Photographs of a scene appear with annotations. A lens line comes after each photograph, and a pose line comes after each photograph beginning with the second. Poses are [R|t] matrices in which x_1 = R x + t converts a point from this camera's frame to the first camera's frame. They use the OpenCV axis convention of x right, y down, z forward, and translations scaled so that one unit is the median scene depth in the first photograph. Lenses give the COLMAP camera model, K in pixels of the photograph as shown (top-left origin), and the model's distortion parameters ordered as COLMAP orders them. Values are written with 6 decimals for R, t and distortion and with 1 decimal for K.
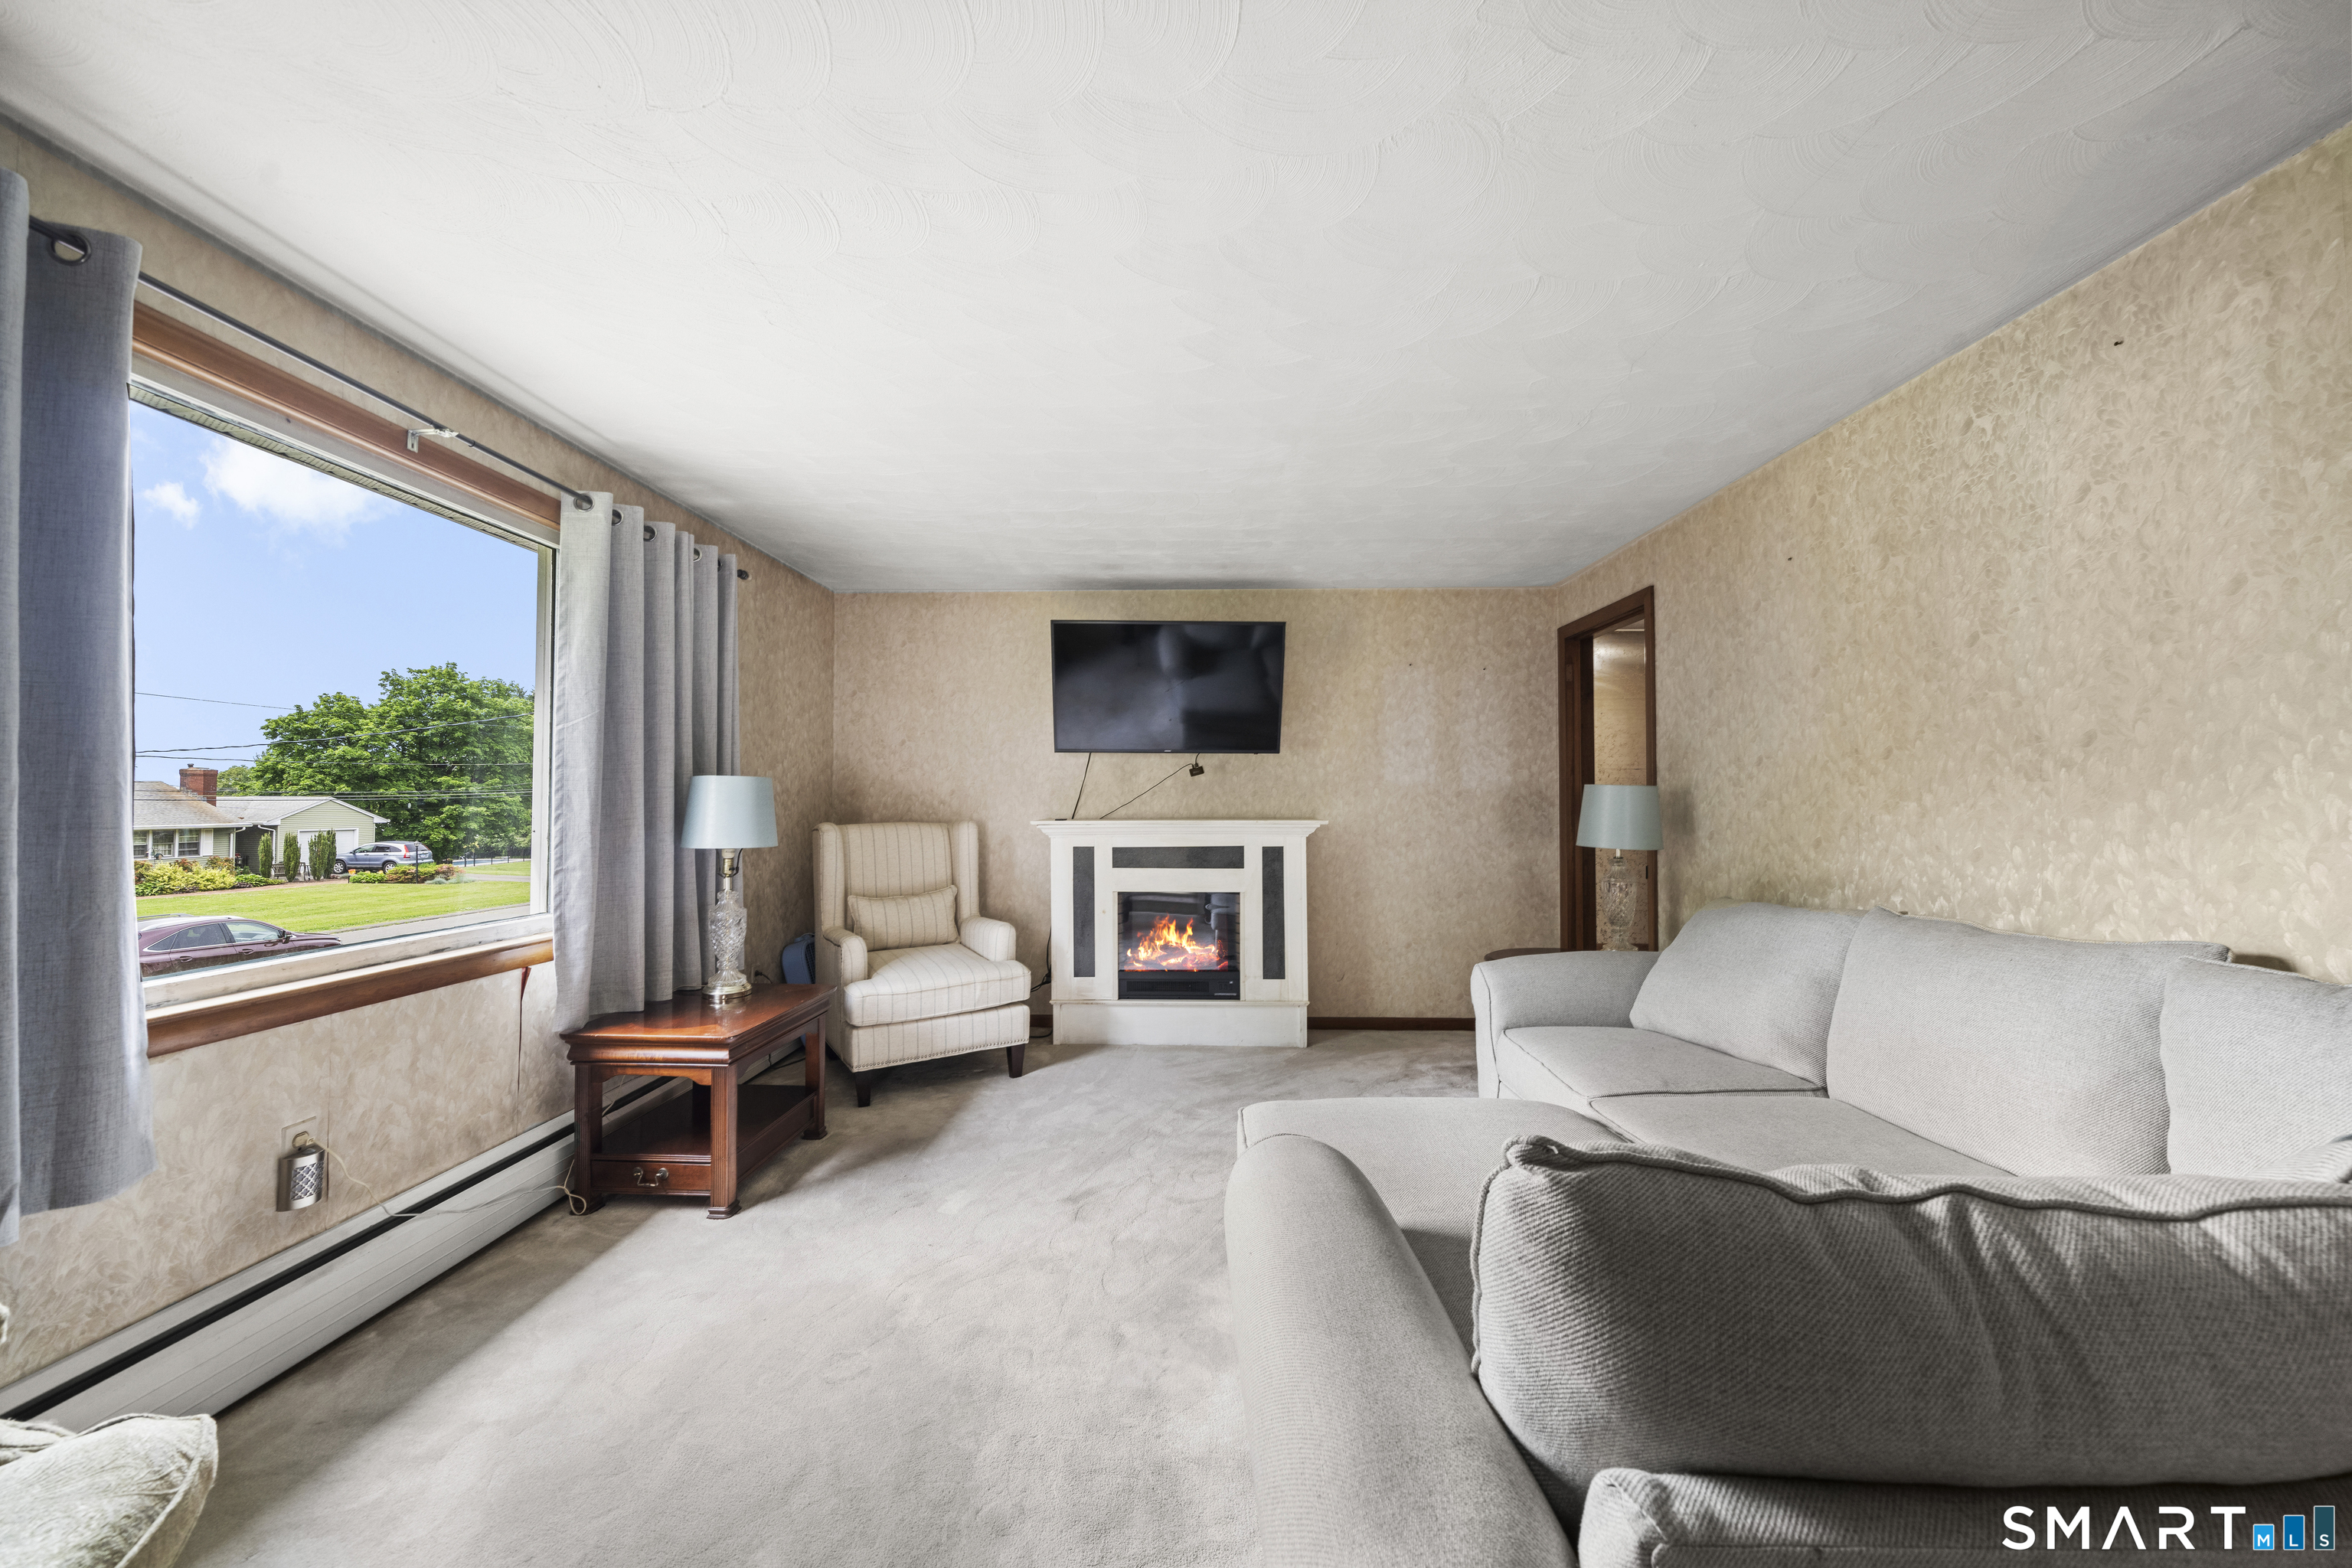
lens RADIAL K [[884.0, 0, 1170.8], [0, 884.0, 784.0], [0, 0, 1]] dist [-0.006790, 0.000073]
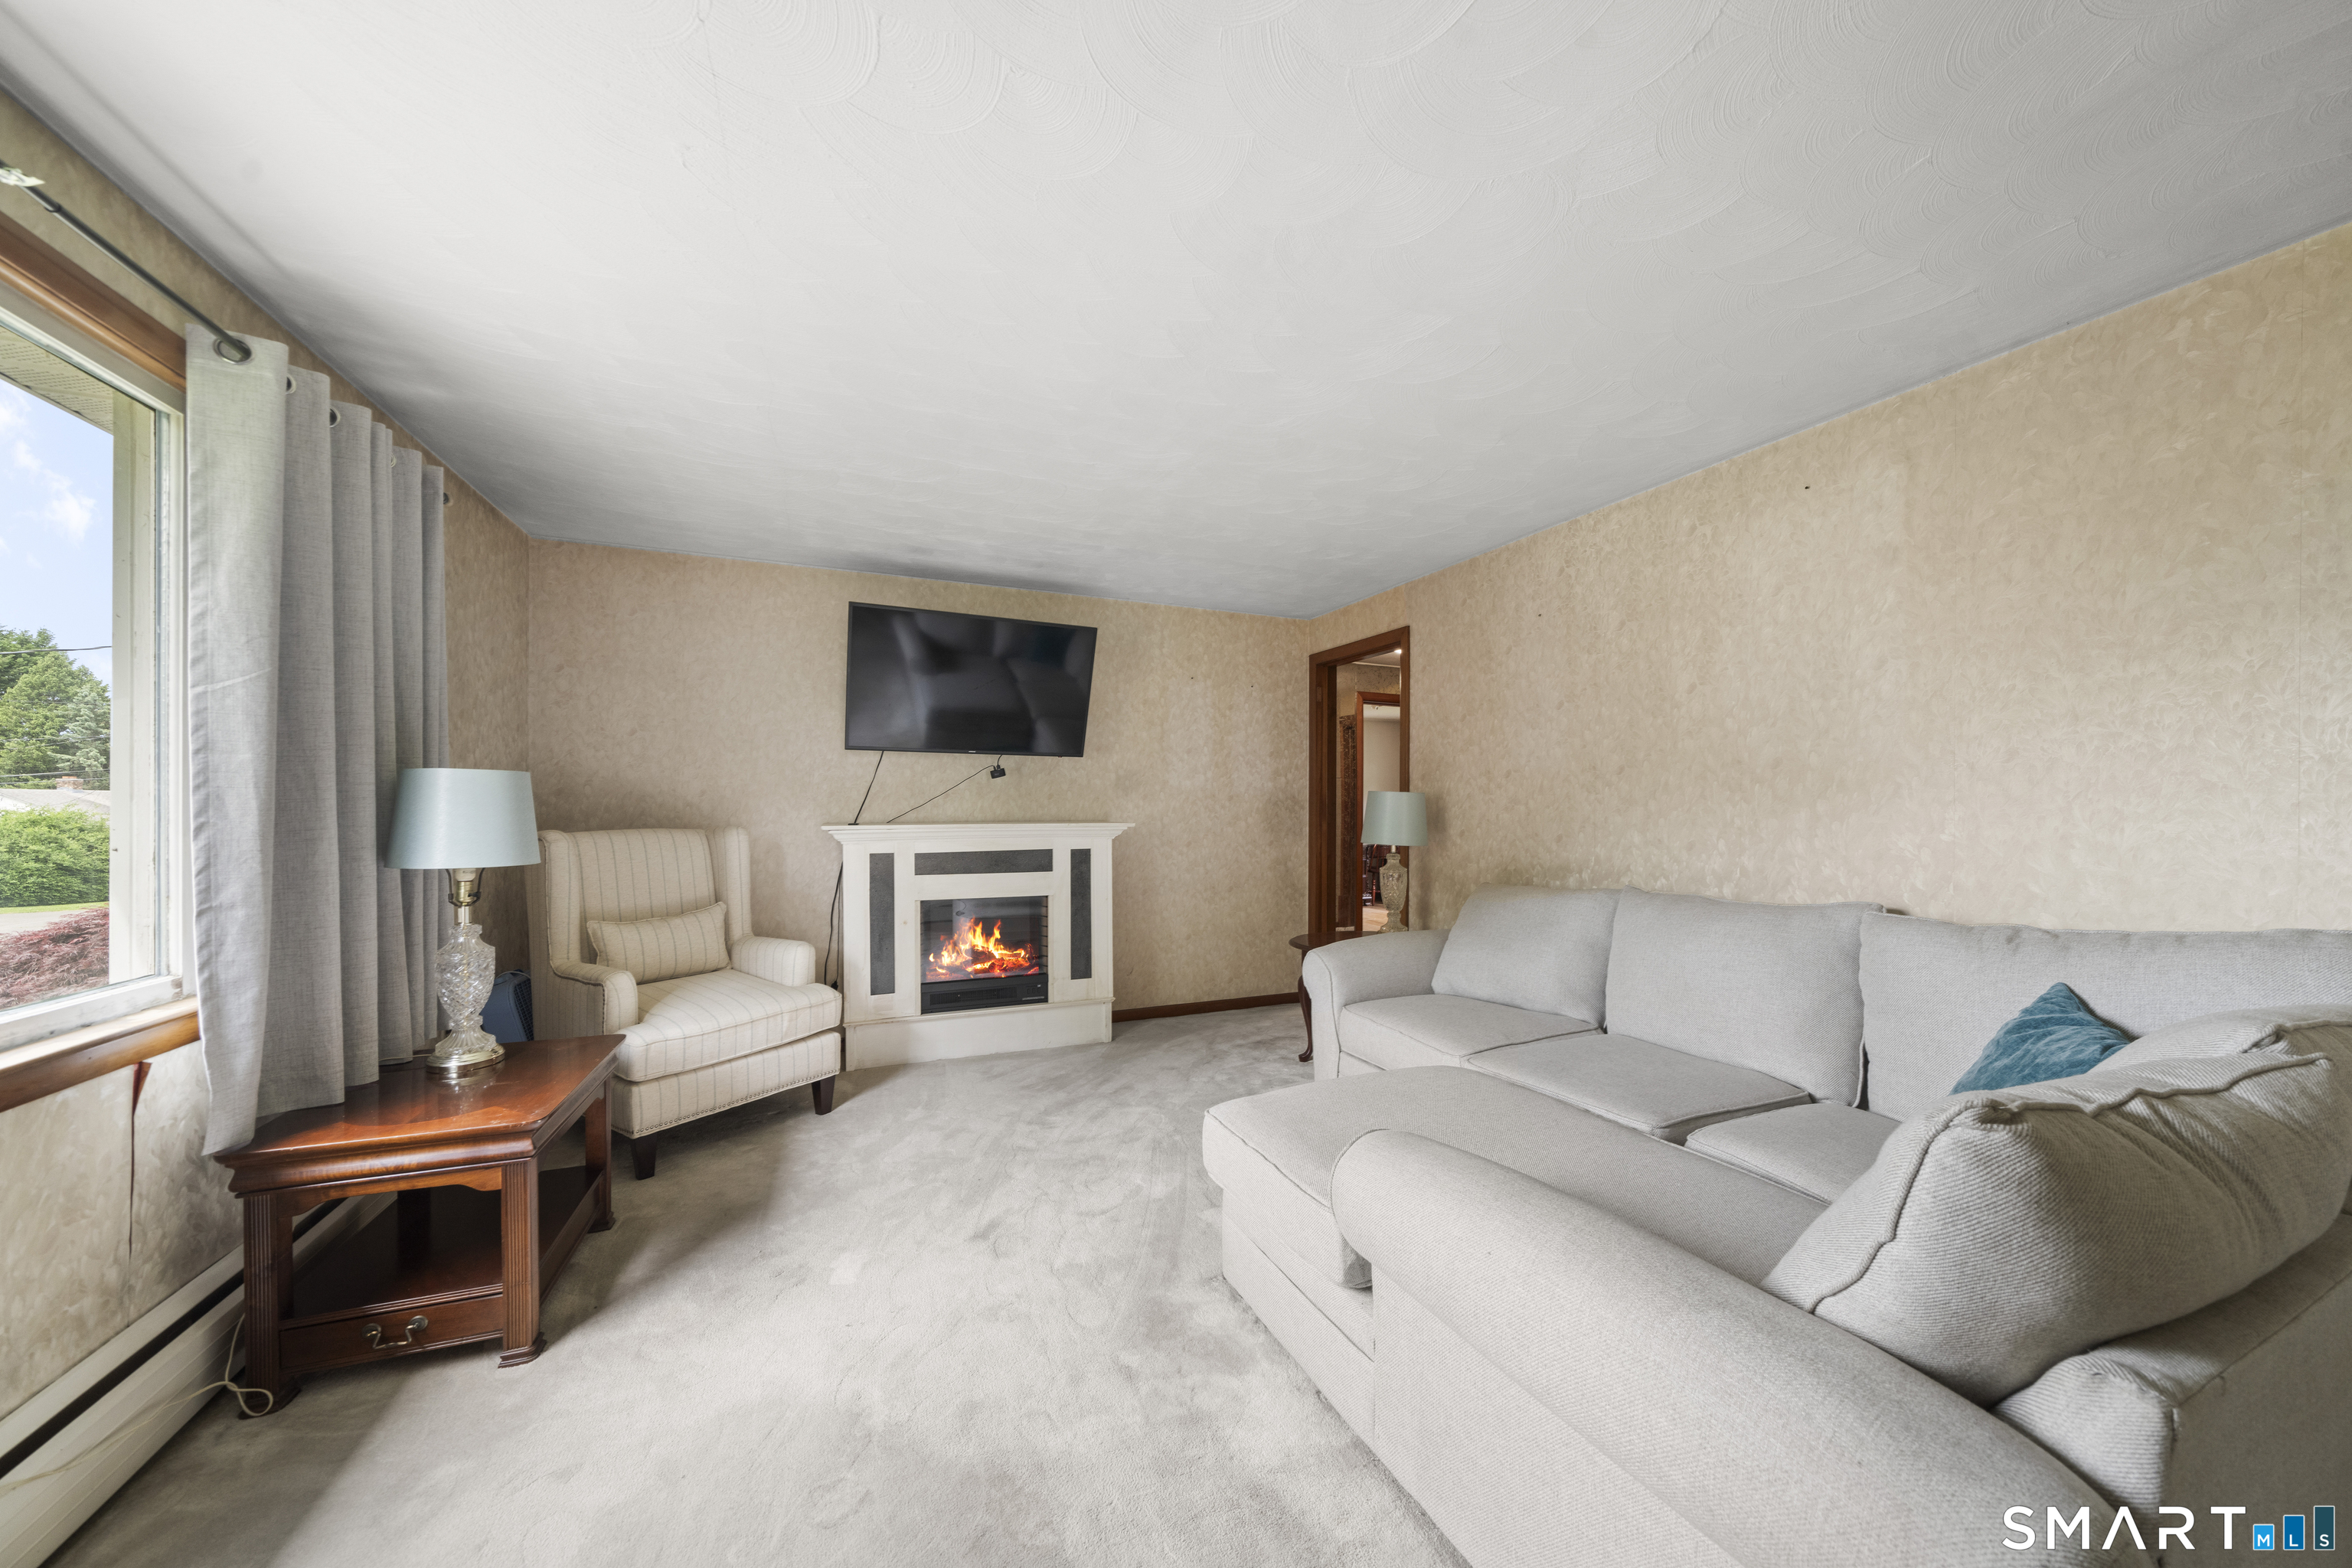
lens RADIAL K [[832.5, 0, 1182.8], [0, 832.5, 808.9], [0, 0, 1]] dist [-0.009374, 0.000657]
pose [[0.904728, -0.000065, 0.425990, -0.287363], [-0.011346, 0.999642, 0.024249, 0.000290], [-0.425839, -0.026772, 0.904403, 0.135082]]
